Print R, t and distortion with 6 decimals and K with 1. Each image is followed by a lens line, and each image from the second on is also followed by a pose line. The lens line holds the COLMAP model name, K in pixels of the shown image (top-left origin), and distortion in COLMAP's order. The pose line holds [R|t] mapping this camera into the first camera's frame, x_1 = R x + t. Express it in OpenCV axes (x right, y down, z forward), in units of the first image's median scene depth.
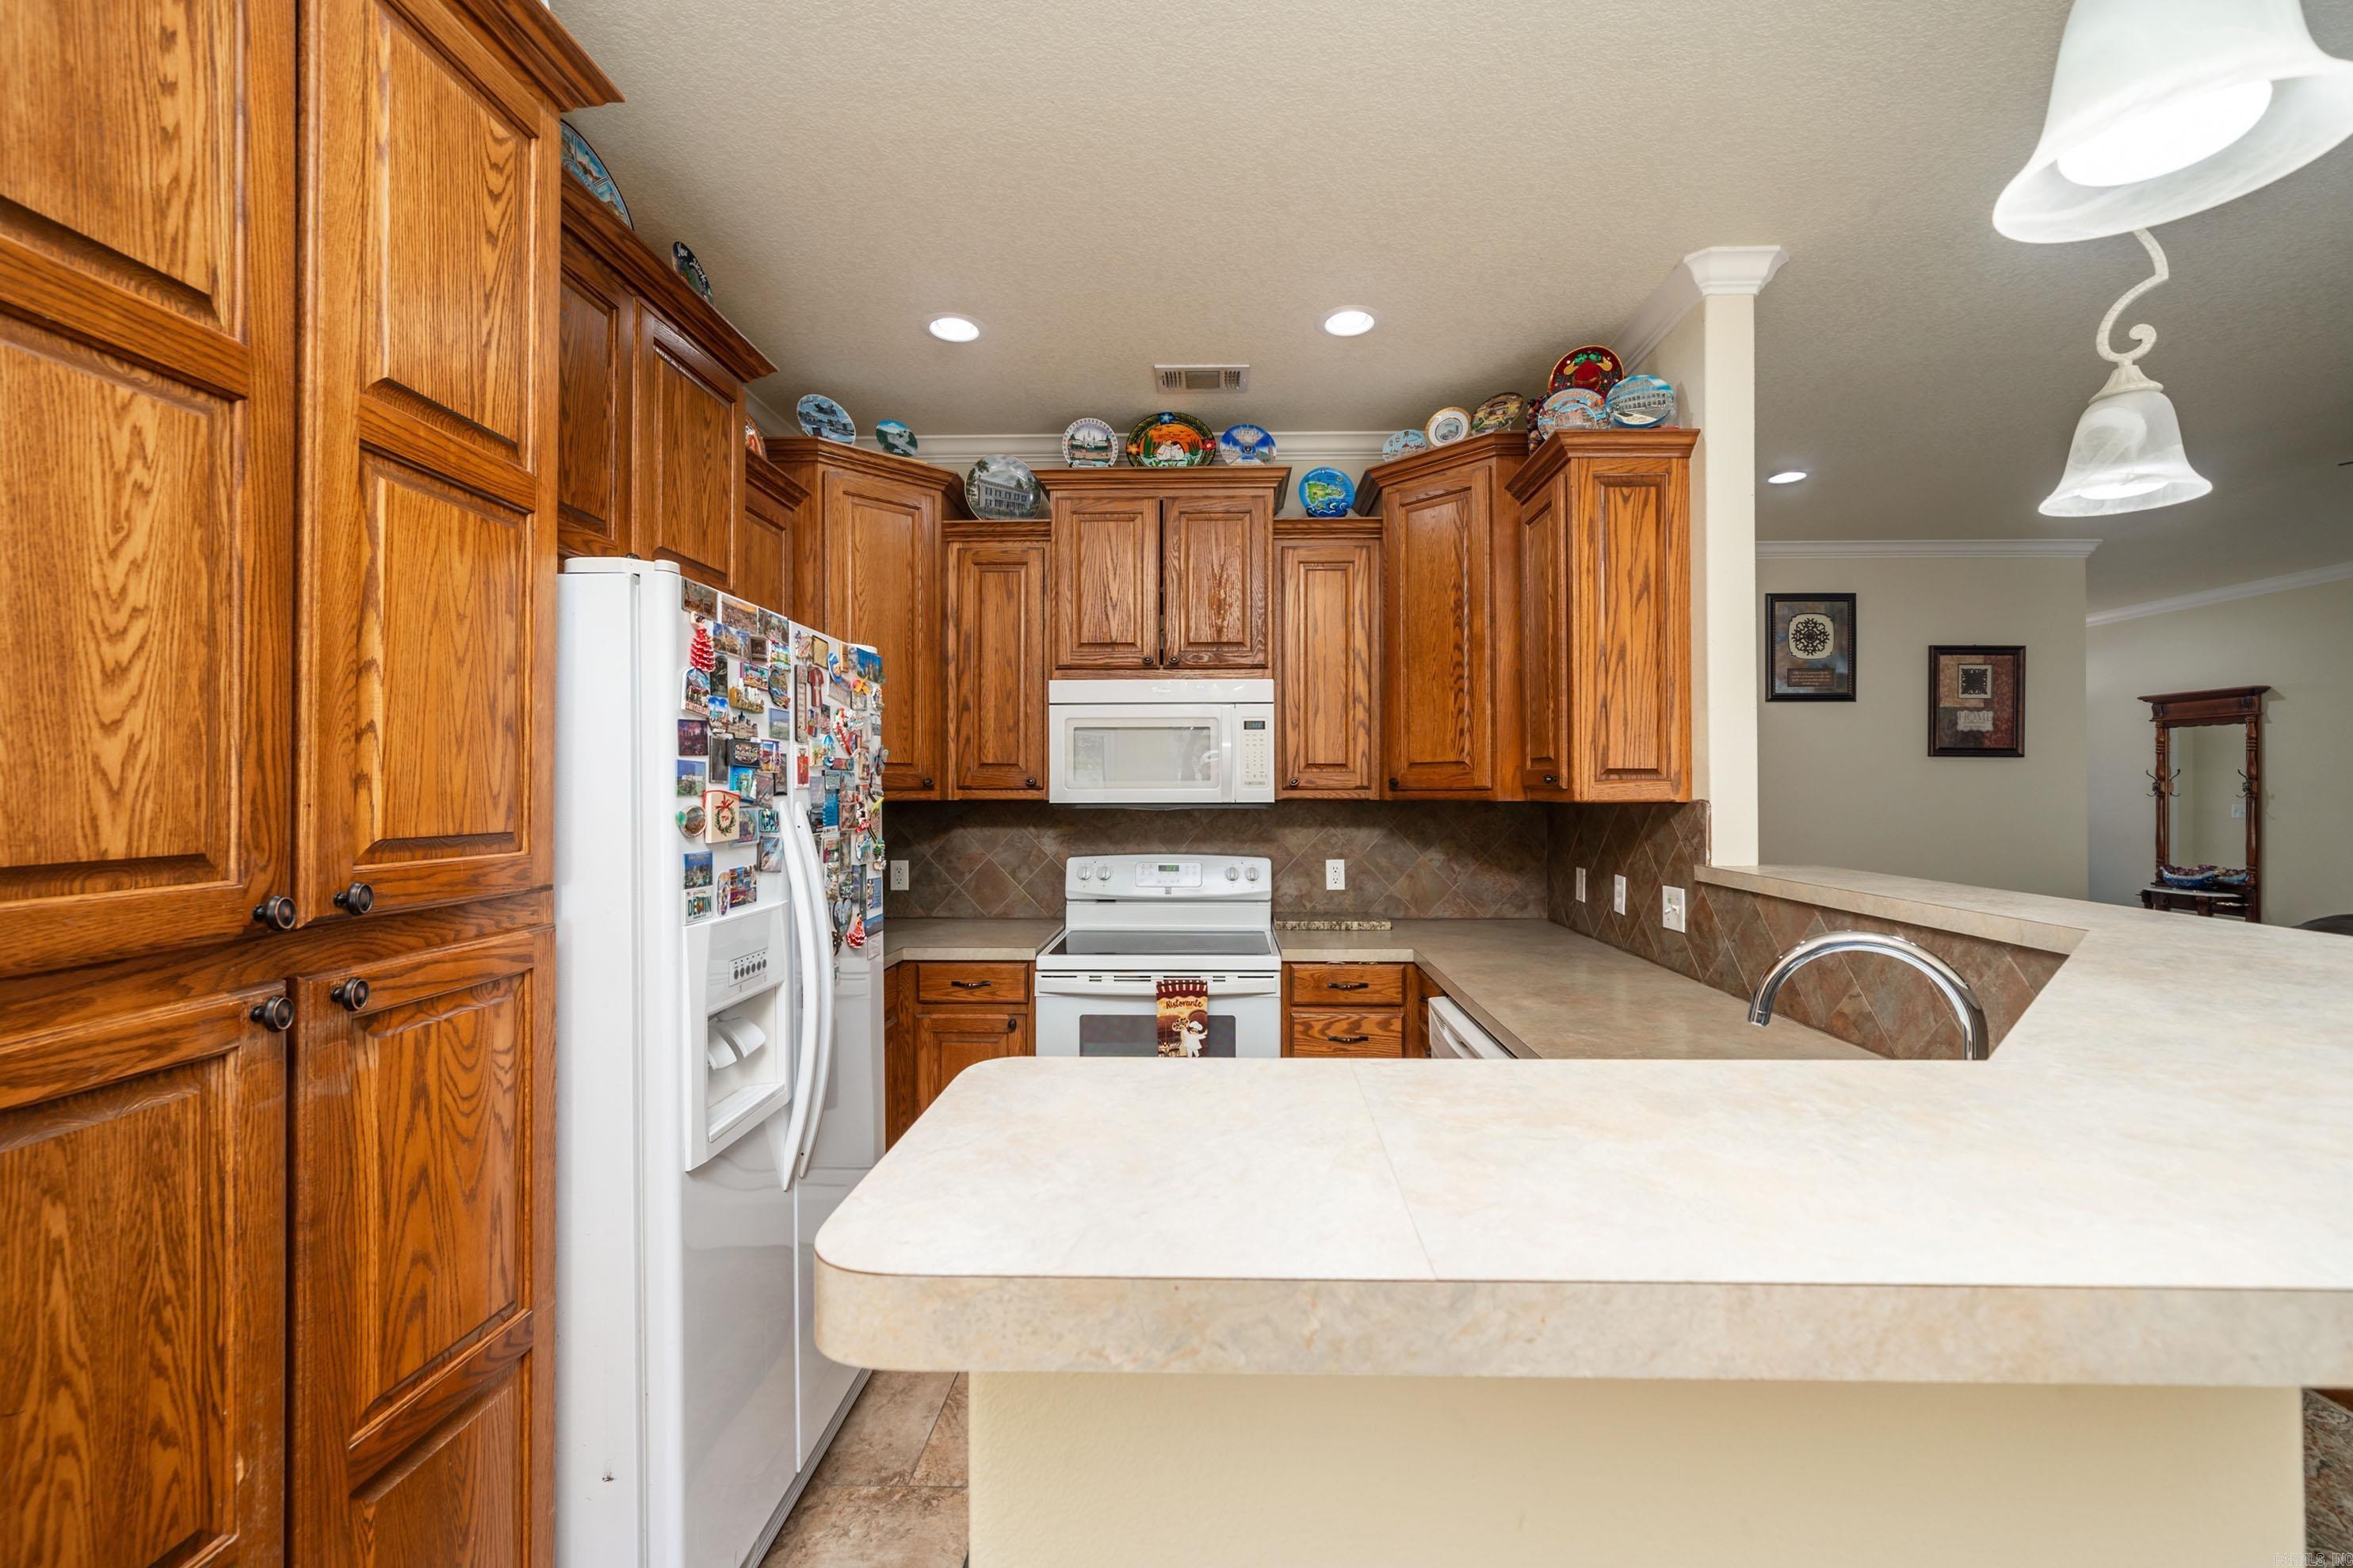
lens RADIAL K [[942.8, 0, 1205.2], [0, 942.8, 787.0], [0, 0, 1]] dist [-0.001833, 0.000230]
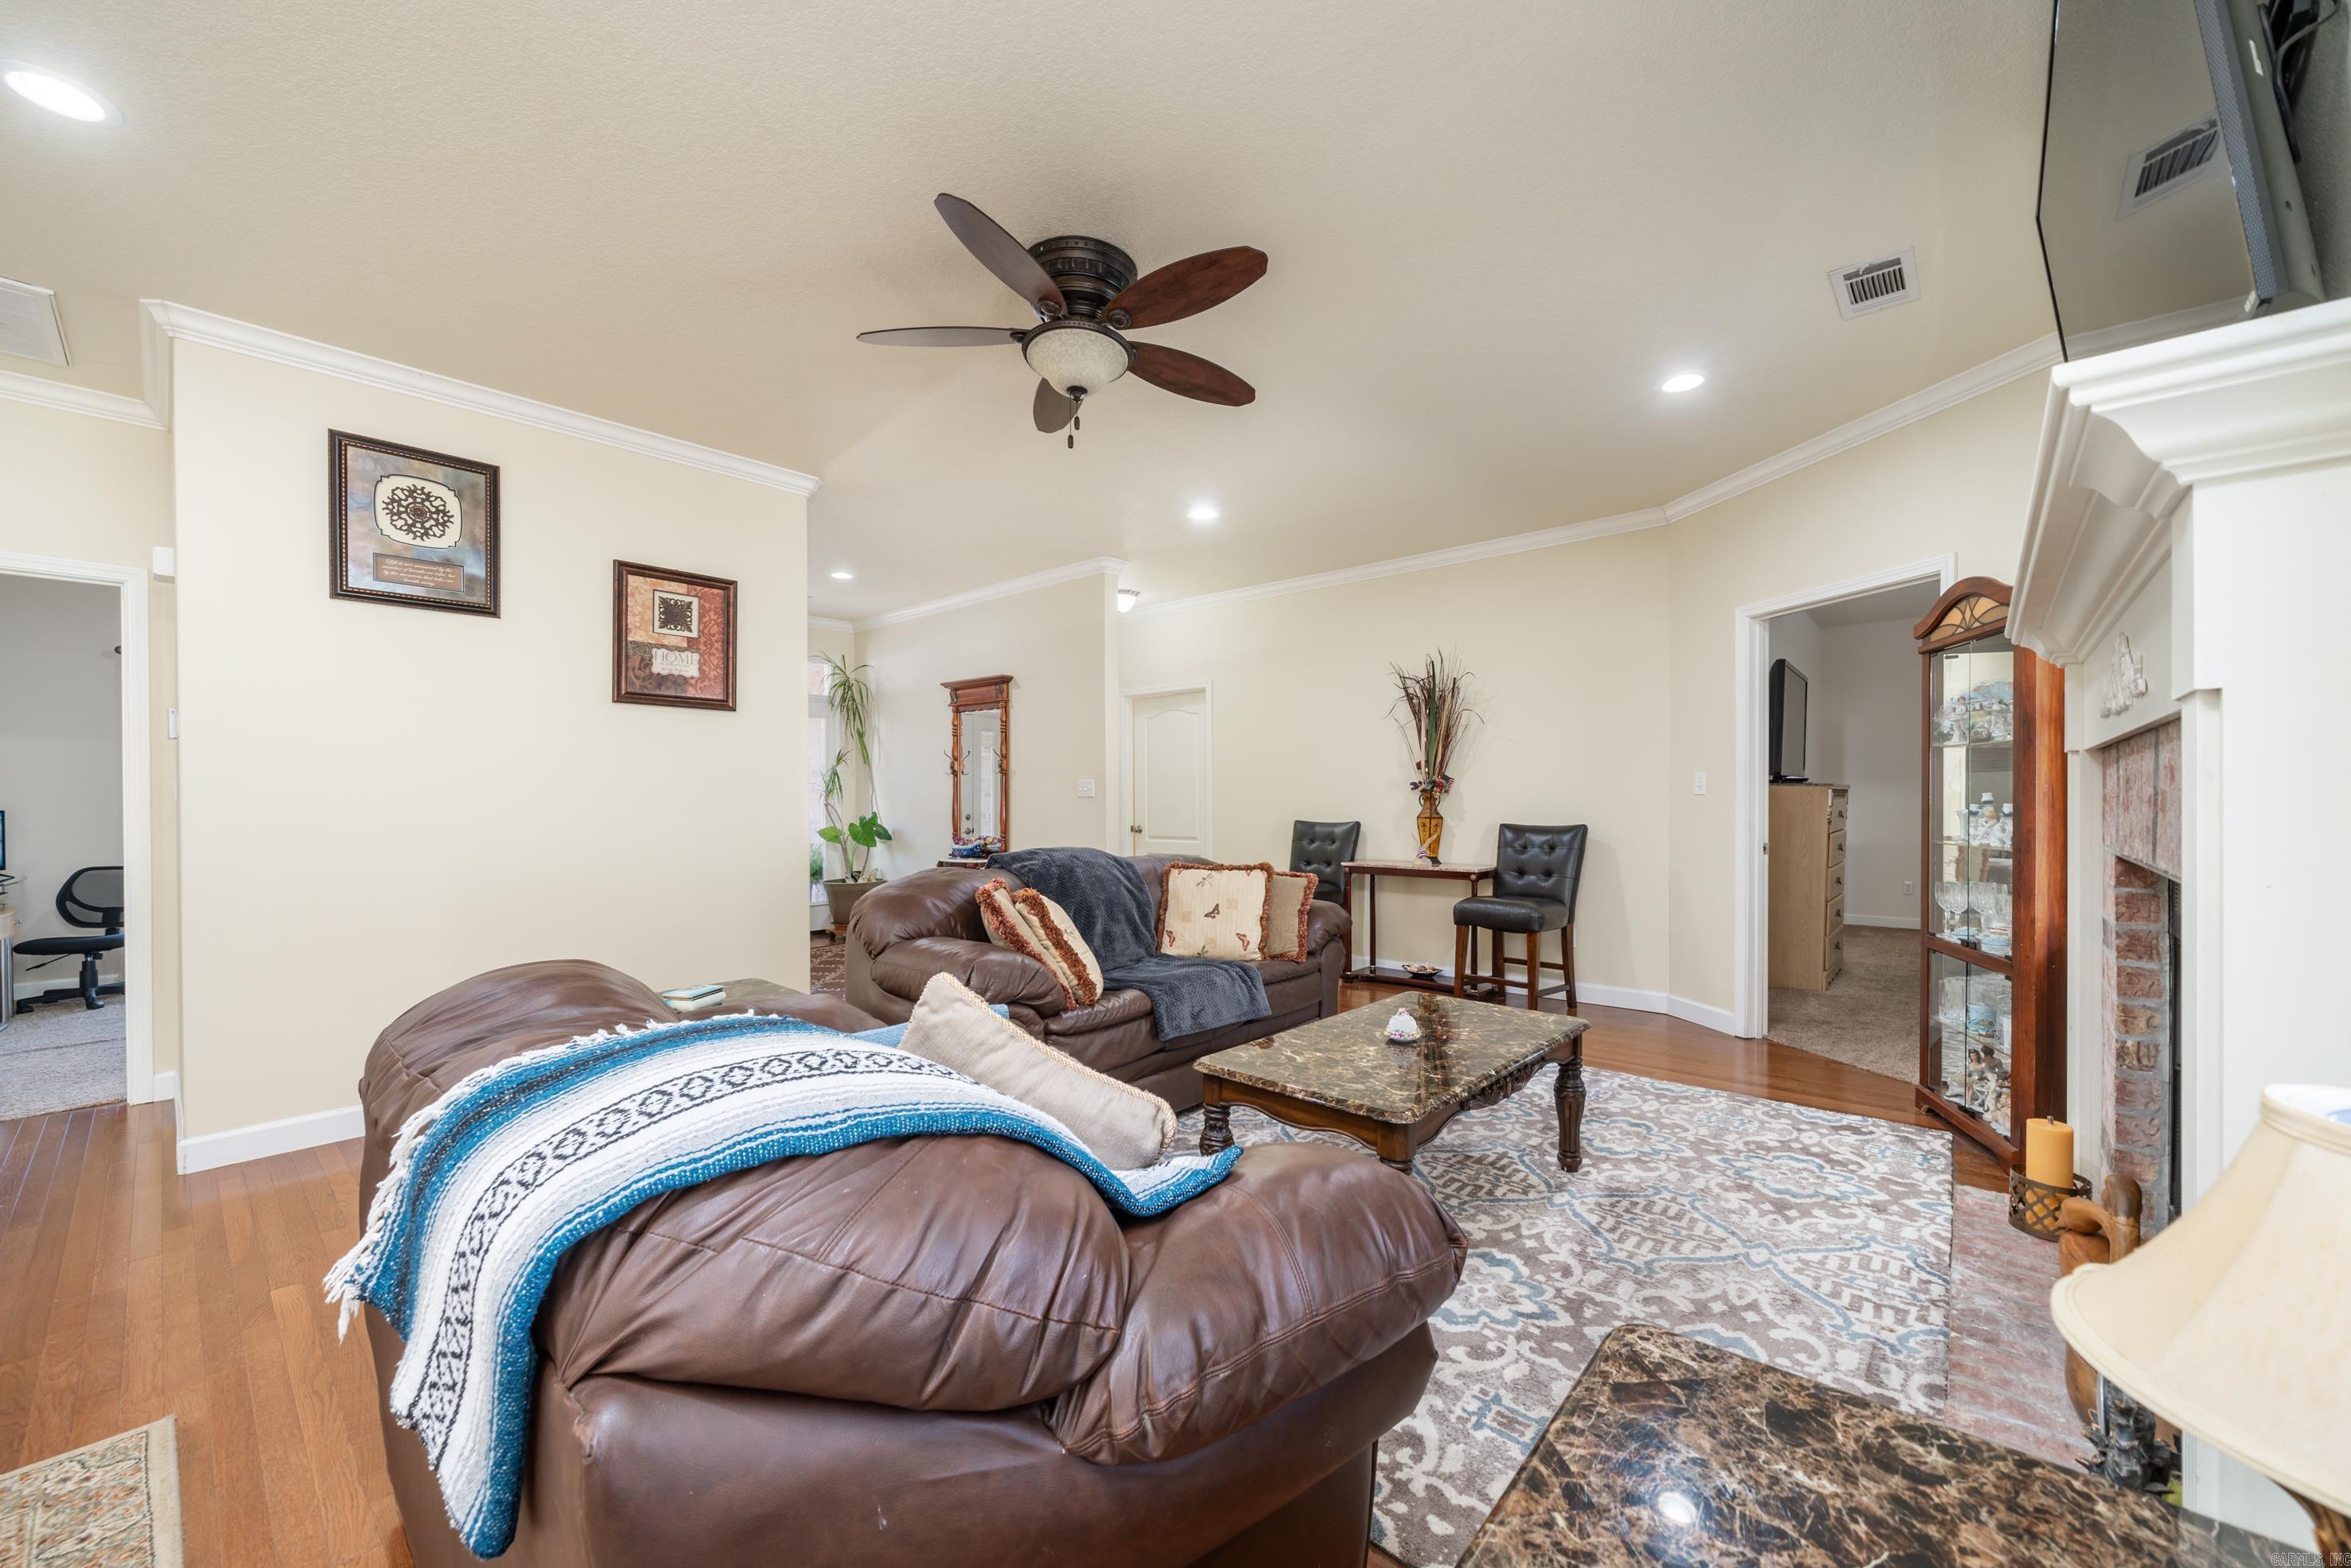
lens RADIAL K [[896.0, 0, 1175.5], [0, 896.0, 784.0], [0, 0, 1]] dist [-0.001004, -0.000068]
pose [[0.645475, 0.007846, 0.763741, 0.818374], [-0.000143, 0.999948, -0.010151, 0.067572], [-0.763781, 0.006443, 0.645443, 0.279488]]
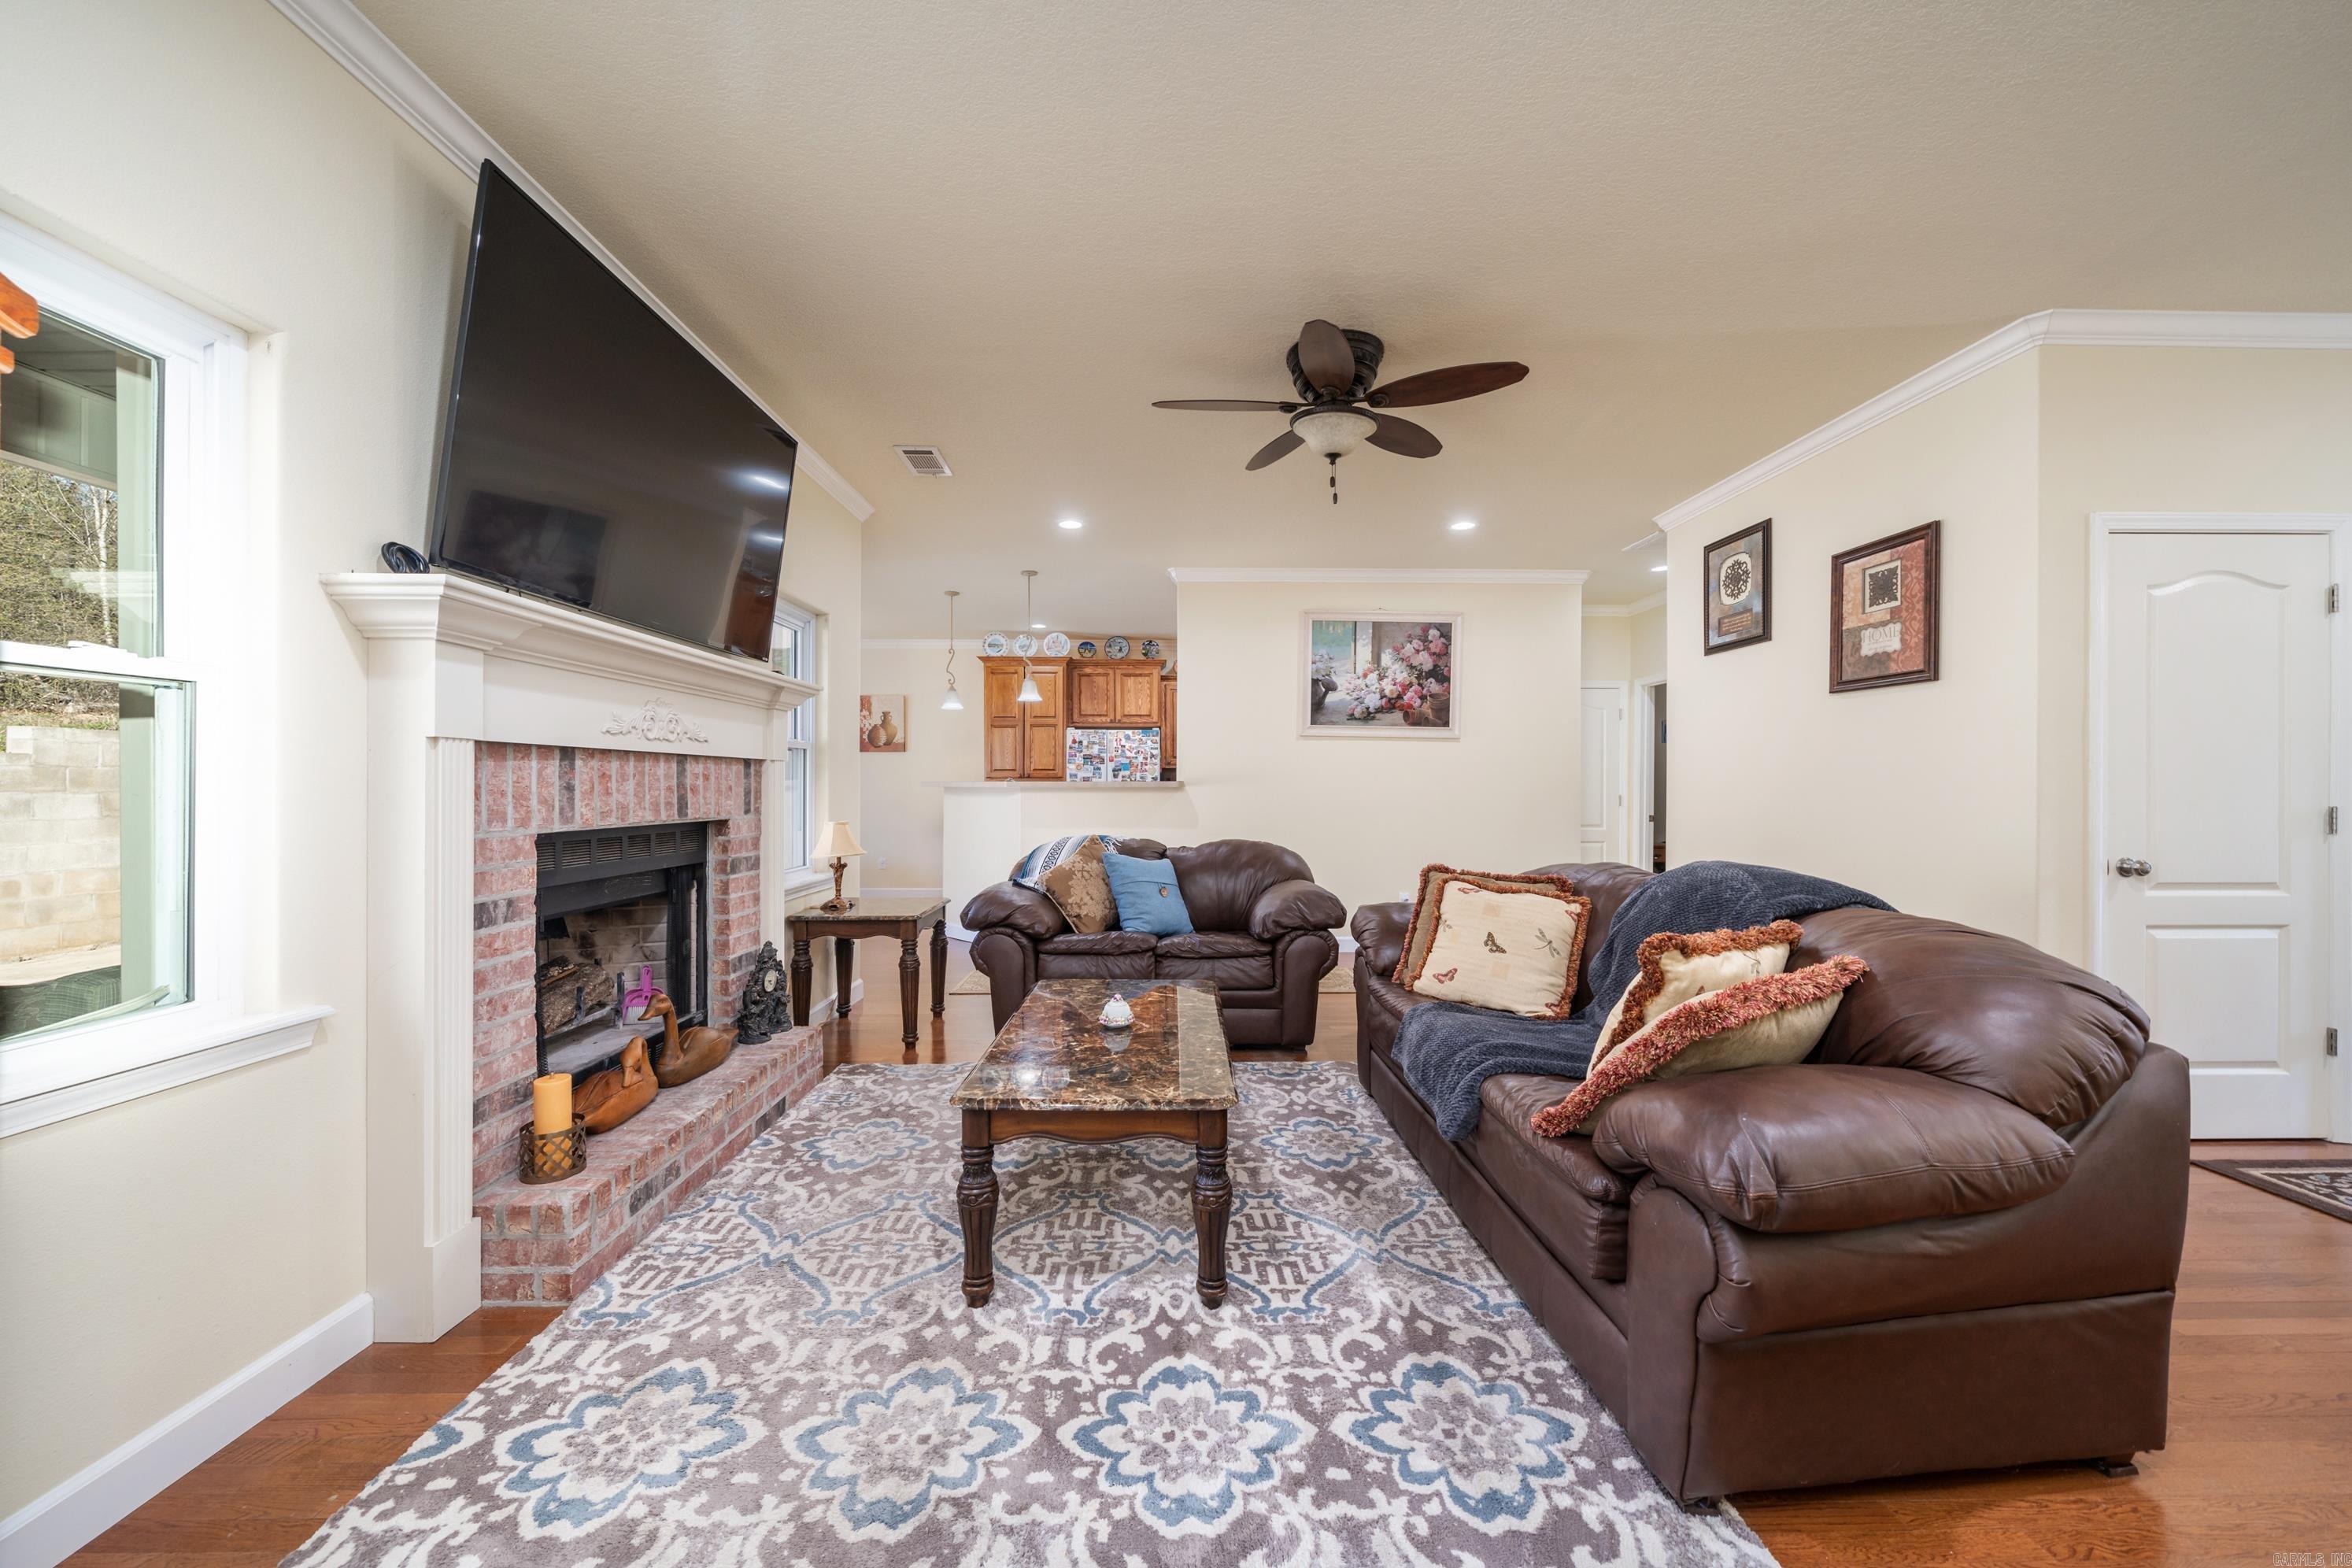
lens RADIAL K [[854.9, 0, 1176.0], [0, 854.9, 784.0], [0, 0, 1]] dist [-0.002707, -0.000159]
pose [[0.042569, -0.002838, -0.999089, 2.377897], [0.000762, 0.999996, -0.002808, 0.074111], [0.999093, -0.000642, 0.042571, 0.664129]]
